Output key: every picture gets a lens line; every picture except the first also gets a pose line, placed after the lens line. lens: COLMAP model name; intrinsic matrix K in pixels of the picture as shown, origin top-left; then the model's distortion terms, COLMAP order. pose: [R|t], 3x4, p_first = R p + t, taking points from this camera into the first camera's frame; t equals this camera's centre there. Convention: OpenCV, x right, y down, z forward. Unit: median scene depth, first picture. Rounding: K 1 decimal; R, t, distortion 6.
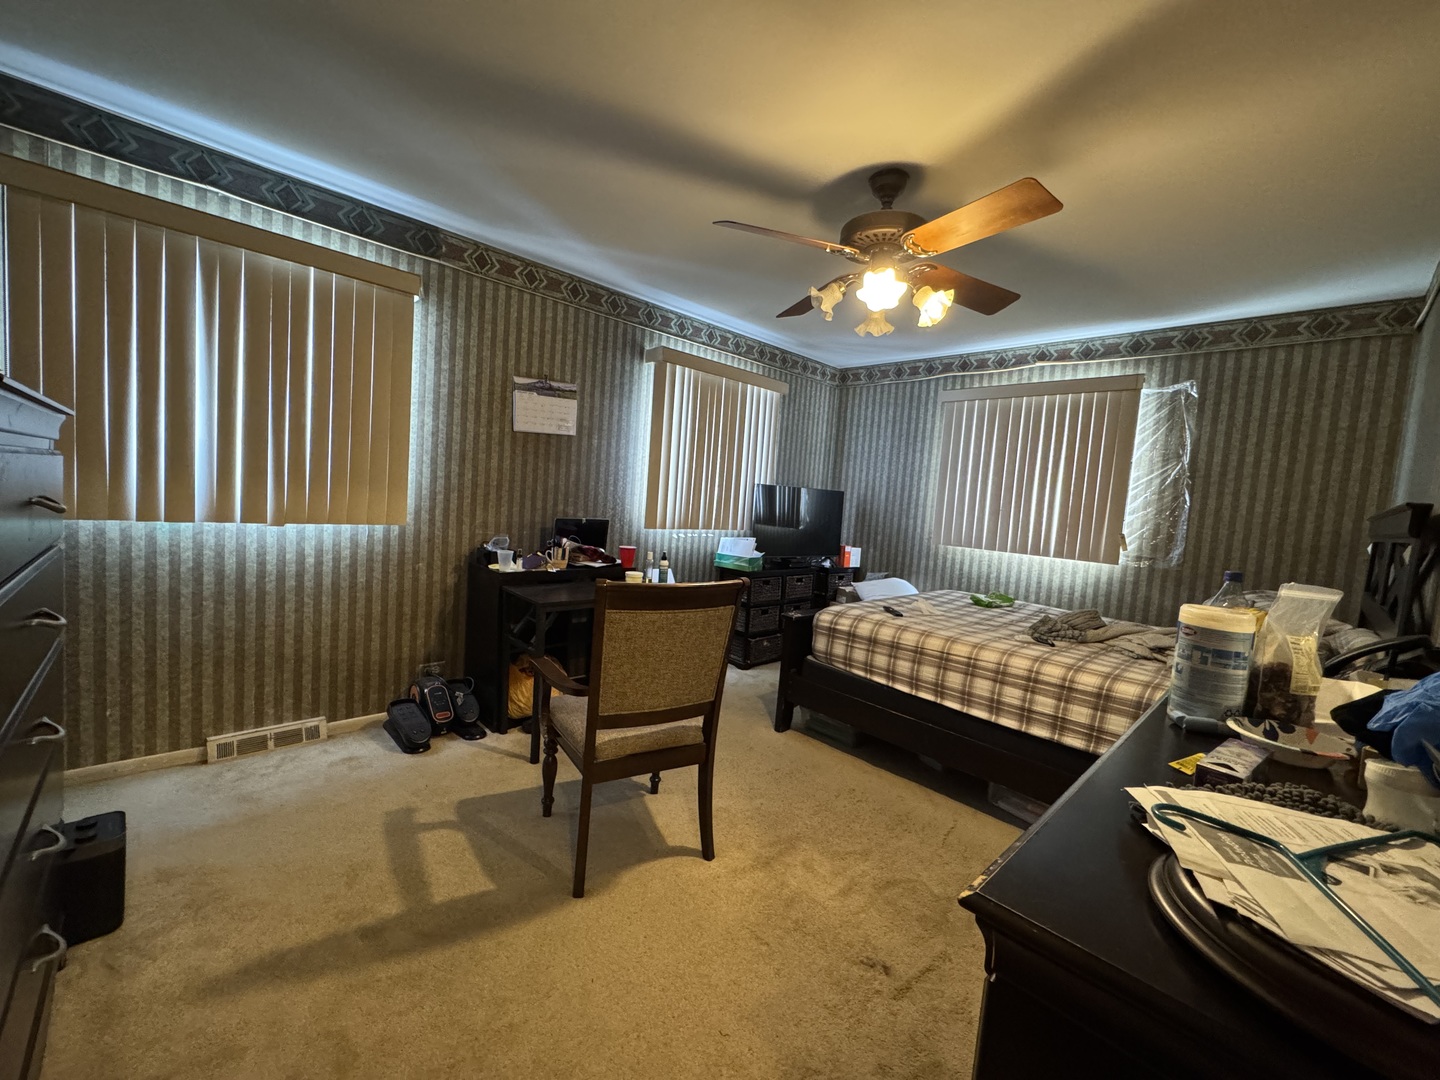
lens RADIAL K [[574.2, 0, 720.0], [0, 574.2, 540.0], [0, 0, 1]] dist [0.000827, -0.000017]
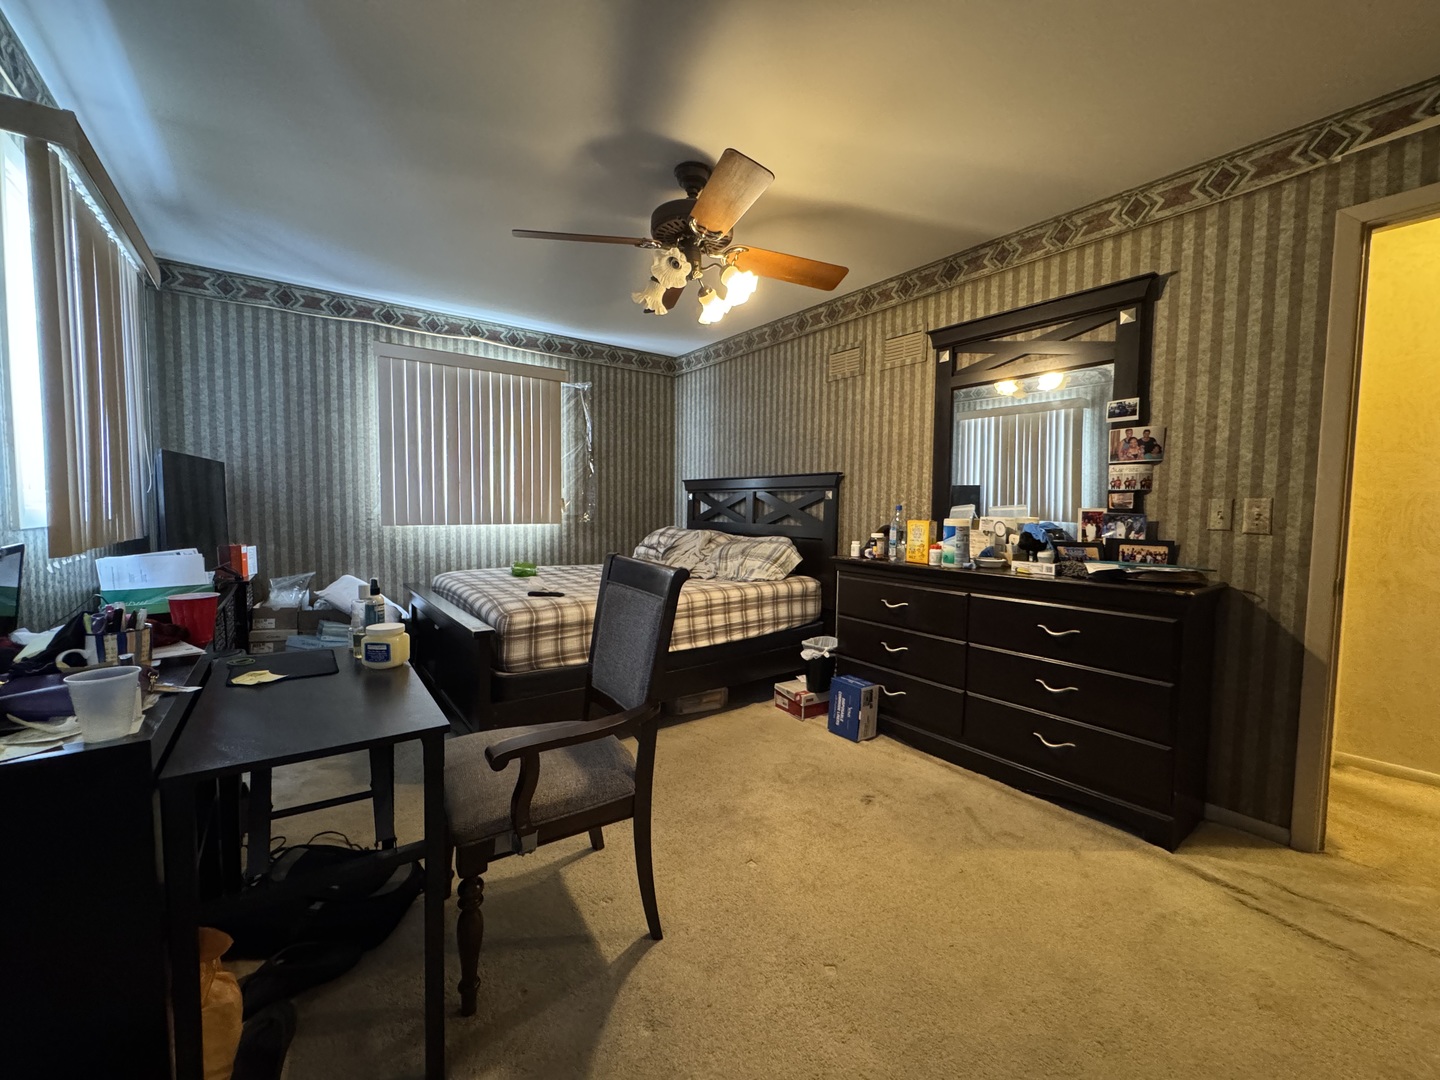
lens RADIAL K [[574.2, 0, 720.0], [0, 574.2, 540.0], [0, 0, 1]] dist [0.000827, -0.000017]
pose [[0.128038, -0.132476, 0.982882, -0.465658], [0.075753, 0.989450, 0.123493, -0.046783], [-0.988872, 0.058645, 0.136722, 0.473129]]
